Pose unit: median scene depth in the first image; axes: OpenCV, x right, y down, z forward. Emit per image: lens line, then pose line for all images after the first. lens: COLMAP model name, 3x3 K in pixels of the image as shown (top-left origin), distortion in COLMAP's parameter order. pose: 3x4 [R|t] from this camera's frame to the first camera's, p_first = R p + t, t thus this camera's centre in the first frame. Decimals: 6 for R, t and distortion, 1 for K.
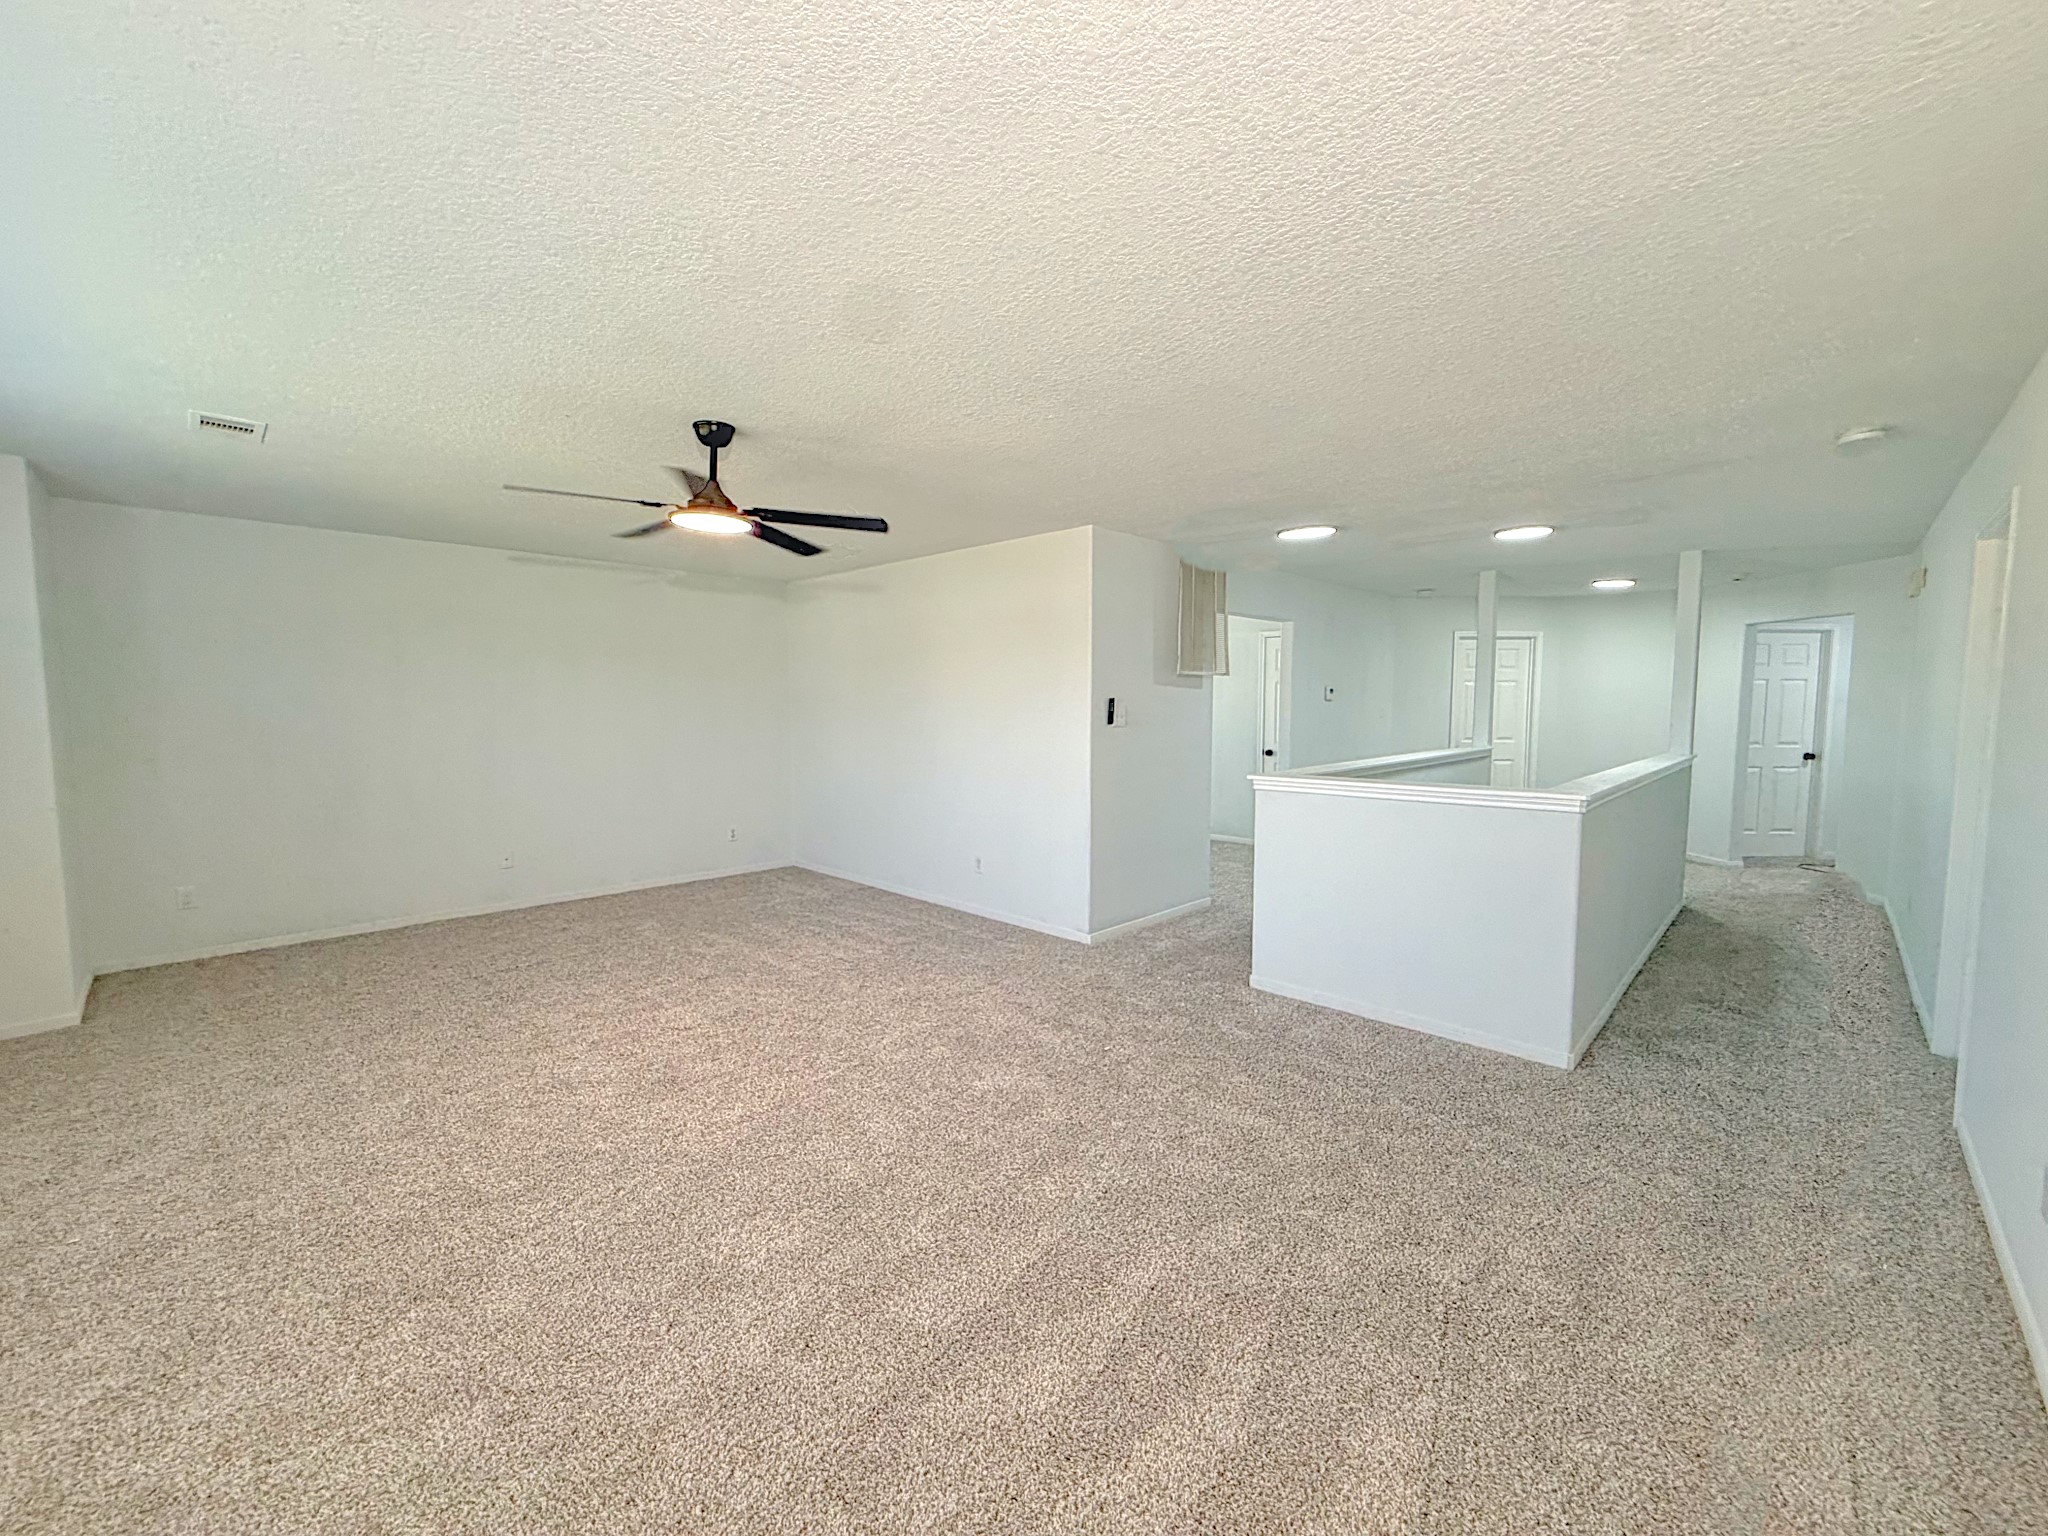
lens RADIAL K [[818.6, 0, 1036.1], [0, 818.6, 770.6], [0, 0, 1]] dist [-0.000916, 0.000584]
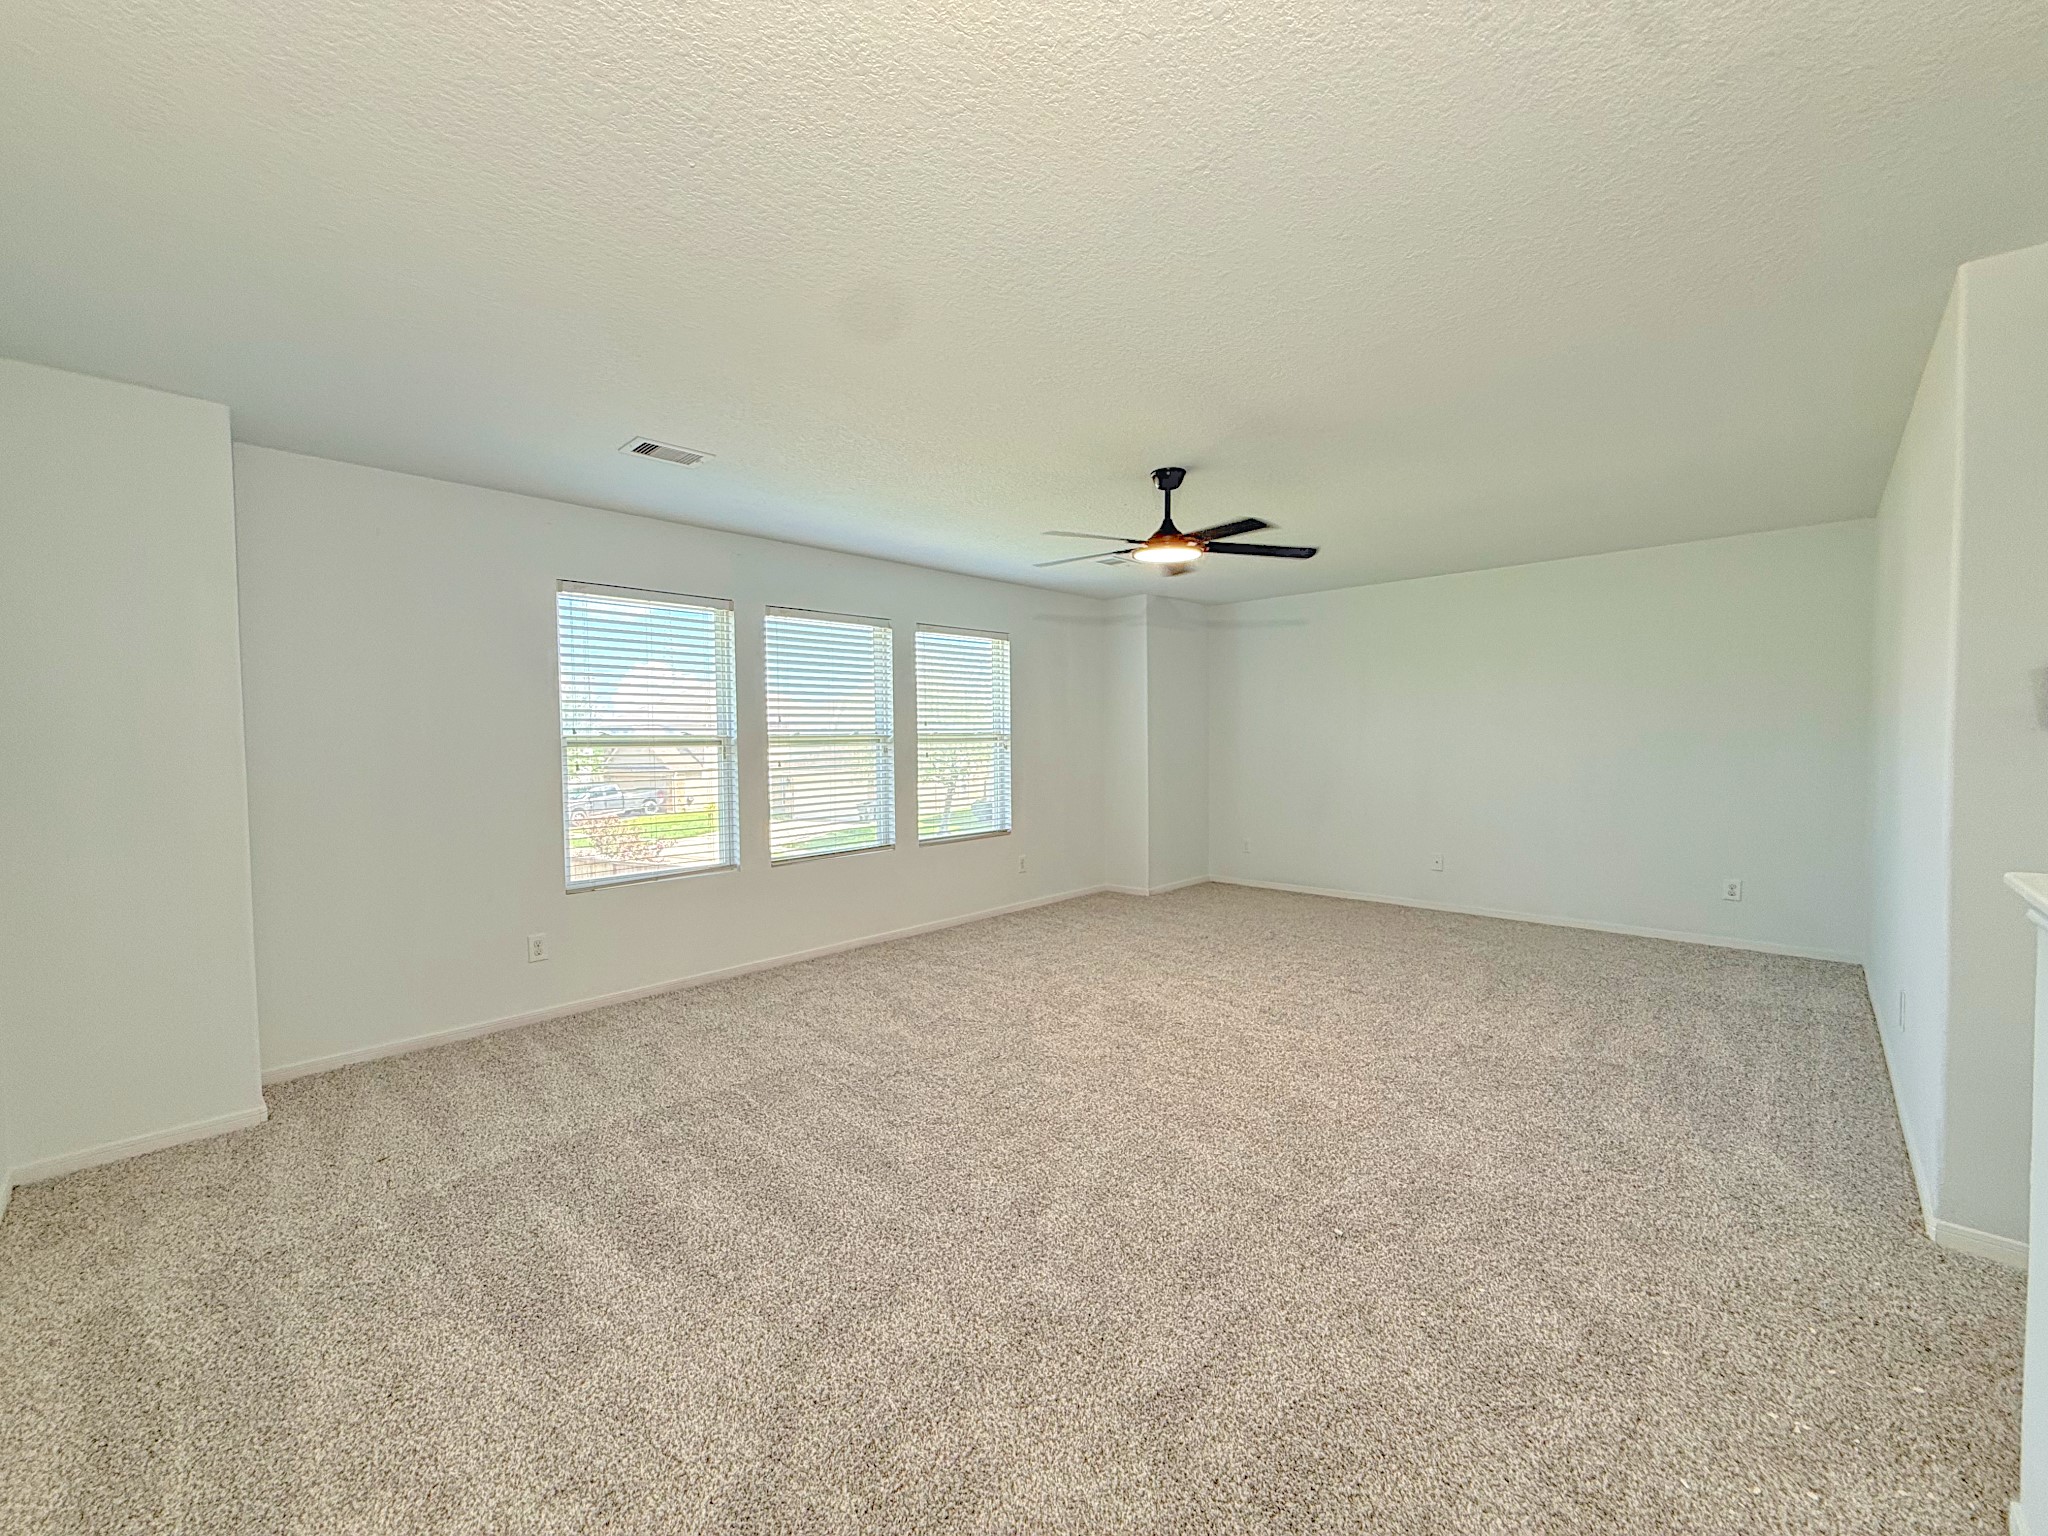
lens RADIAL K [[818.6, 0, 1020.4], [0, 818.6, 759.3], [0, 0, 1]] dist [-0.000916, 0.000584]
pose [[0.004559, 0.025648, -0.999661, 0.620708], [-0.072870, 0.997022, 0.025248, -0.020787], [0.997331, 0.072730, 0.006414, 0.631712]]
